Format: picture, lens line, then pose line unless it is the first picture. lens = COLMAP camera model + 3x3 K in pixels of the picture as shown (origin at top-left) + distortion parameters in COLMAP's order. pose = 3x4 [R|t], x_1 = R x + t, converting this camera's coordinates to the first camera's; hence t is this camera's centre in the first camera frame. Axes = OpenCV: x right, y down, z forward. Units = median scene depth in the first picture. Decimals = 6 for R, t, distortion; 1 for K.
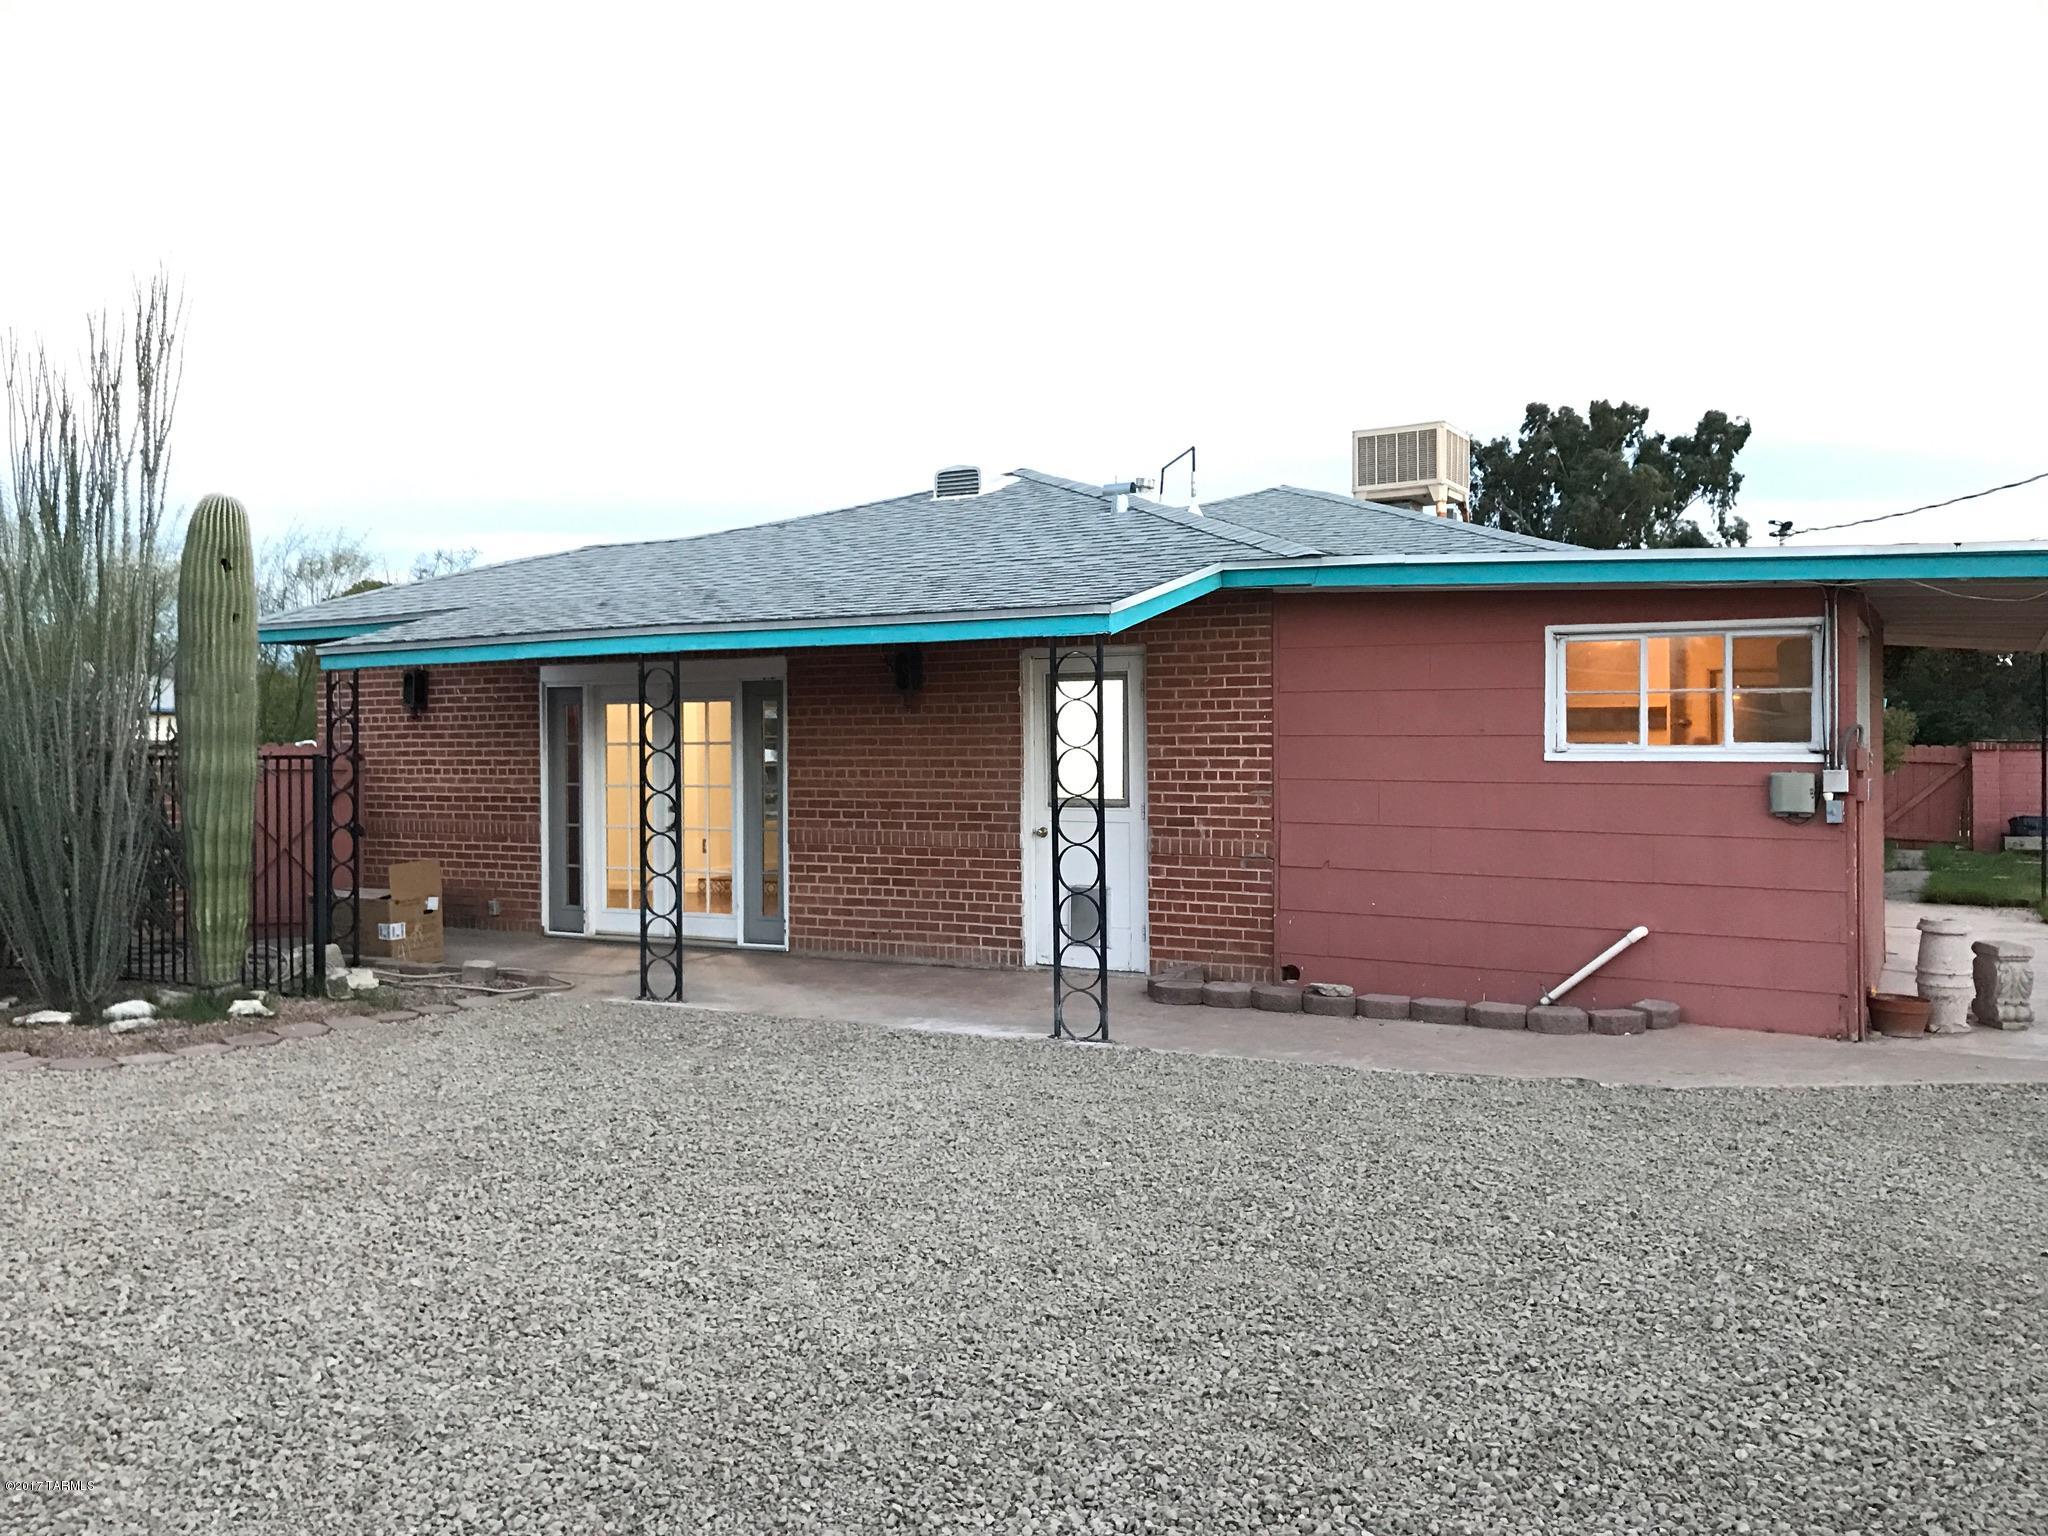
lens RADIAL K [[1665.7, 0, 1019.8], [0, 1665.7, 757.6], [0, 0, 1]] dist [0.033201, -0.045267]
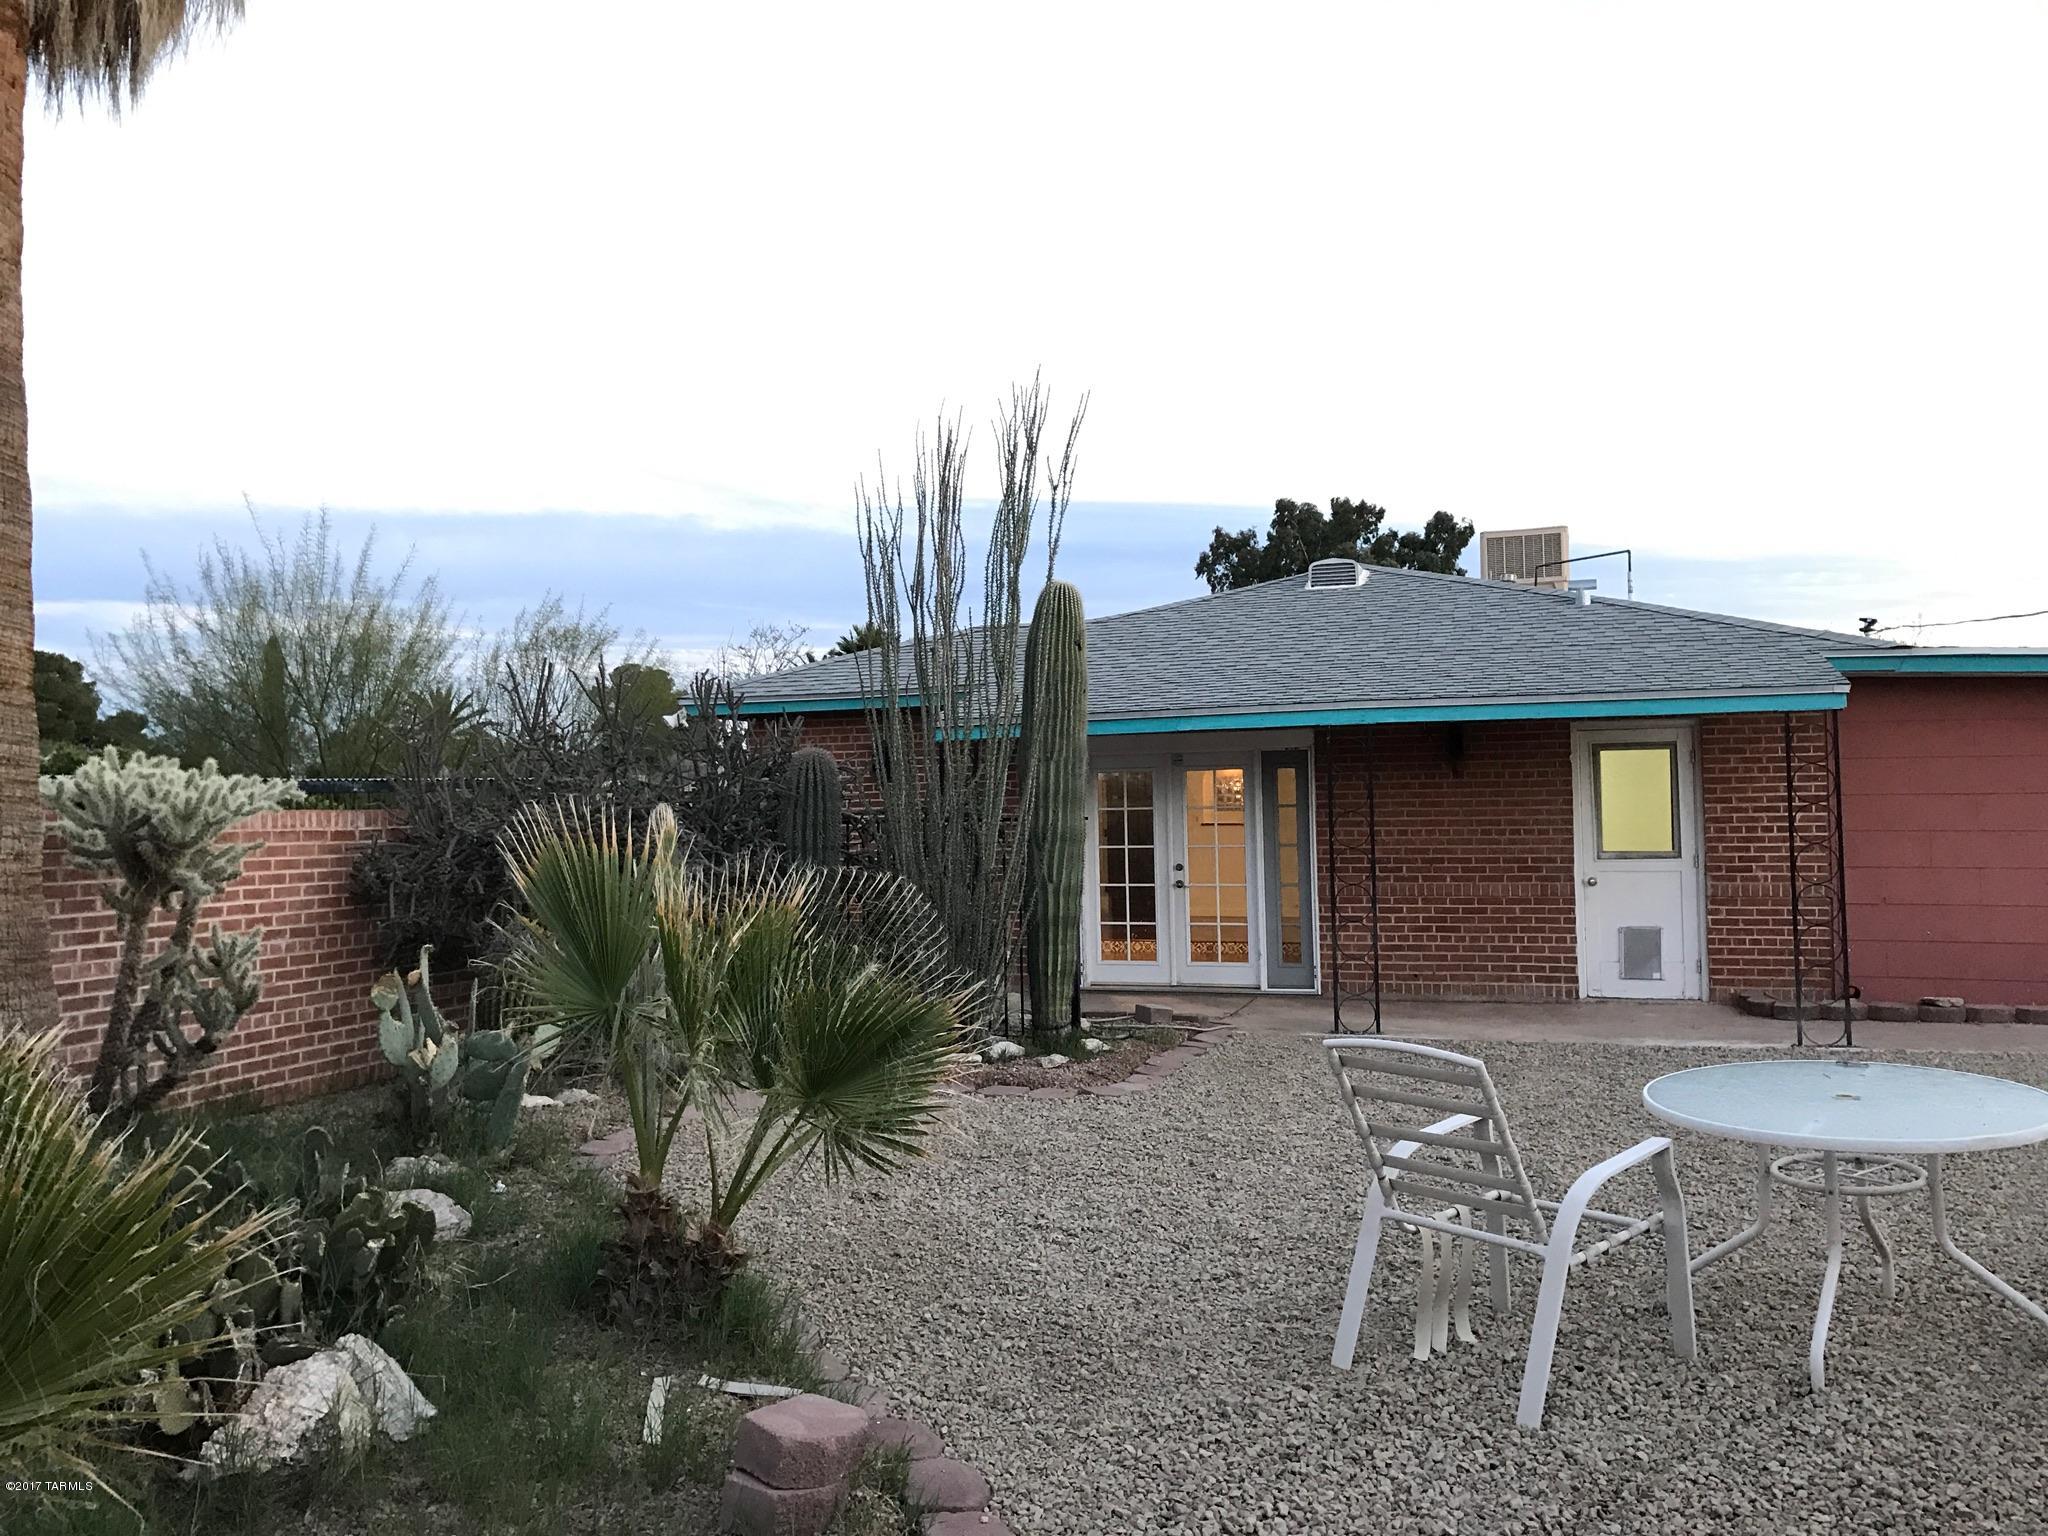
lens RADIAL K [[1665.7, 0, 1035.2], [0, 1665.7, 768.6], [0, 0, 1]] dist [0.033201, -0.045267]
pose [[0.977349, -0.003040, 0.211610, -0.598584], [0.011600, 0.999163, -0.039222, 0.007697], [-0.211314, 0.040788, 0.976567, -0.050063]]
